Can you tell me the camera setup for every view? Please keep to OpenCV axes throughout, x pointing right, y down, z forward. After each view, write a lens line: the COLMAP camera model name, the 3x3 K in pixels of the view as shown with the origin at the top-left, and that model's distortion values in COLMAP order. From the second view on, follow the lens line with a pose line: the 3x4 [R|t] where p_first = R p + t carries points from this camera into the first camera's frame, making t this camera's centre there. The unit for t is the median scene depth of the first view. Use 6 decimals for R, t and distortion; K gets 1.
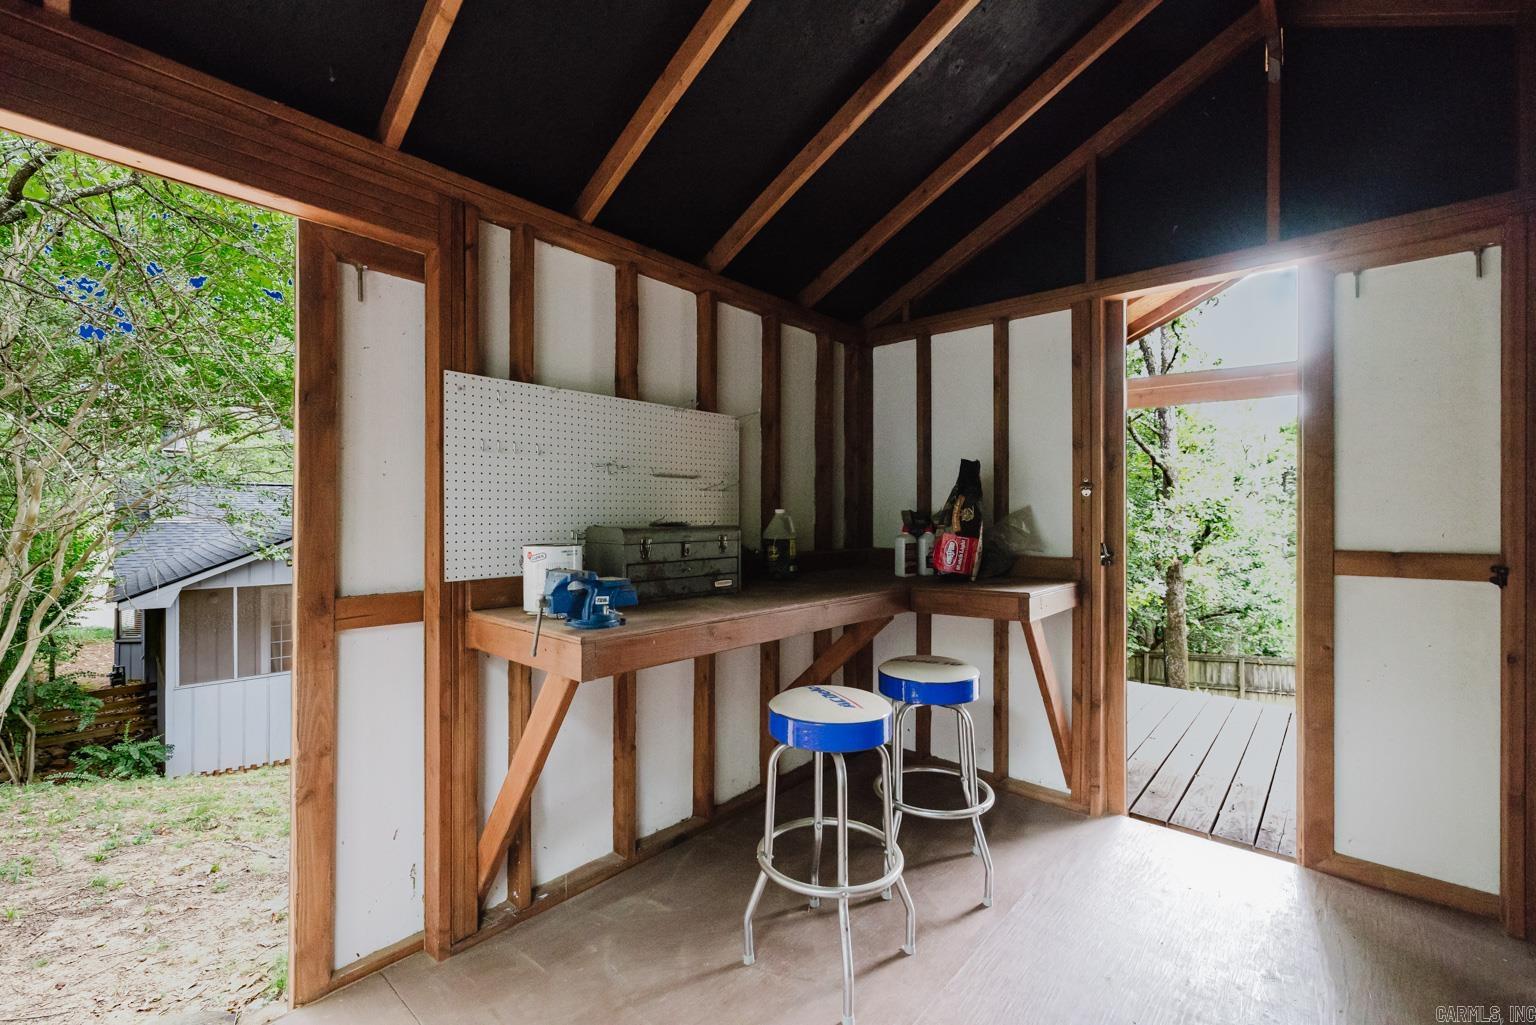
lens RADIAL K [[657.0, 0, 765.9], [0, 657.0, 510.0], [0, 0, 1]] dist [0.004025, 0.000160]
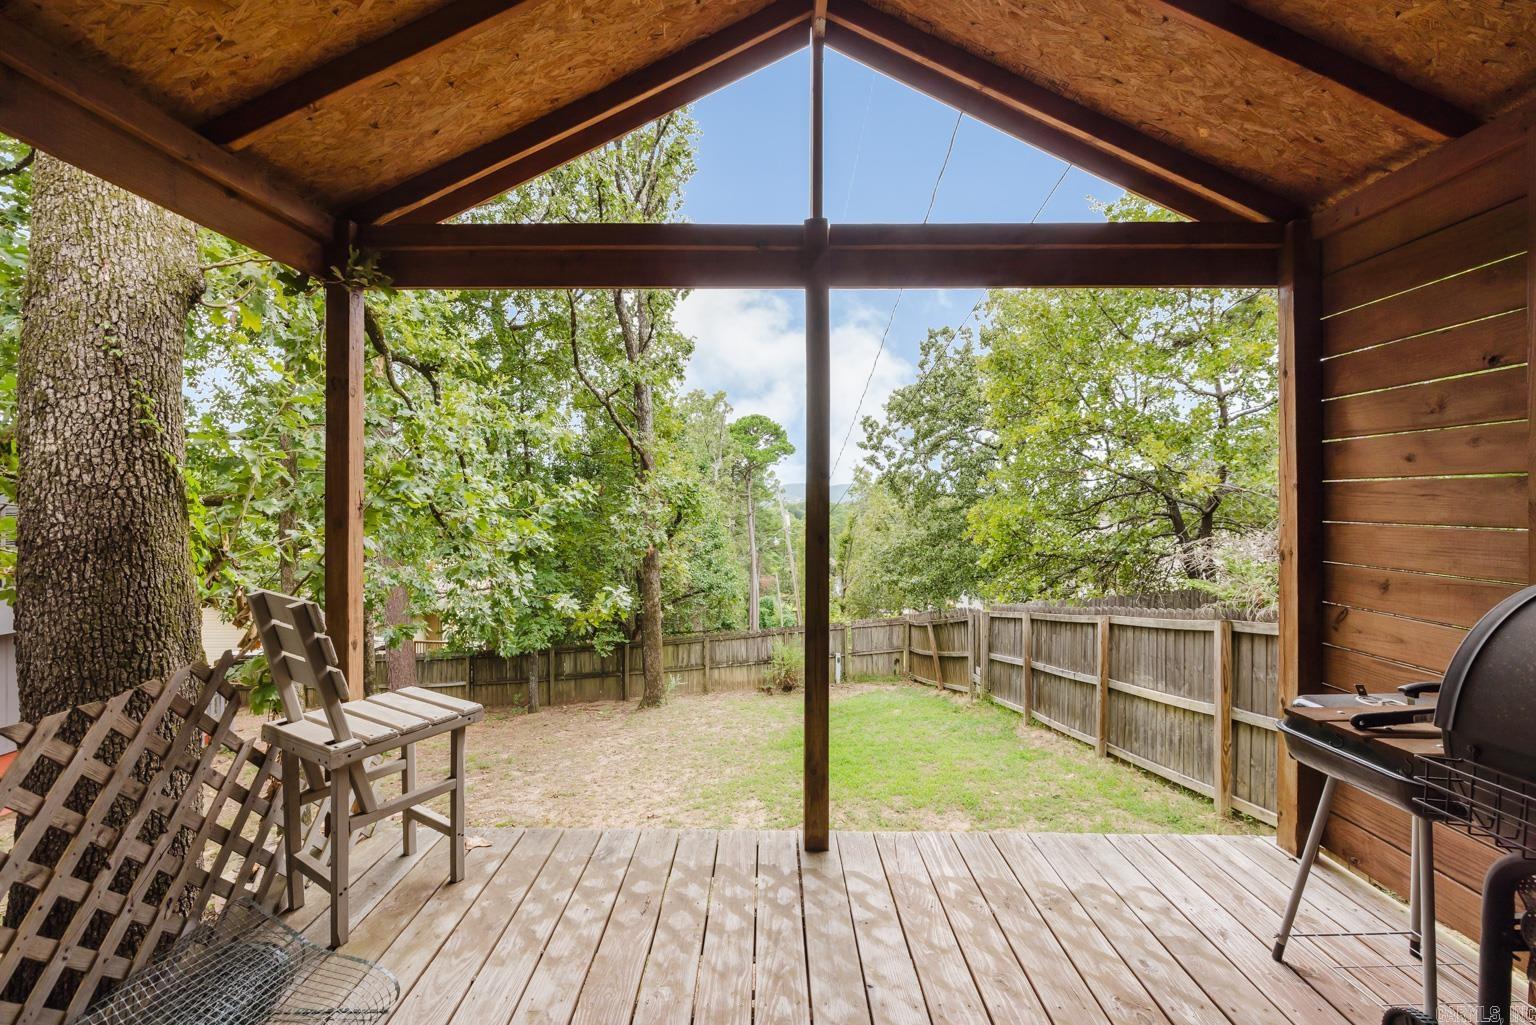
lens RADIAL K [[657.0, 0, 767.6], [0, 657.0, 505.3], [0, 0, 1]] dist [0.004025, 0.000160]
pose [[0.749199, -0.007282, 0.662305, 0.104826], [-0.000747, 0.999930, 0.011839, 0.002790], [-0.662345, -0.009364, 0.749140, 0.155588]]
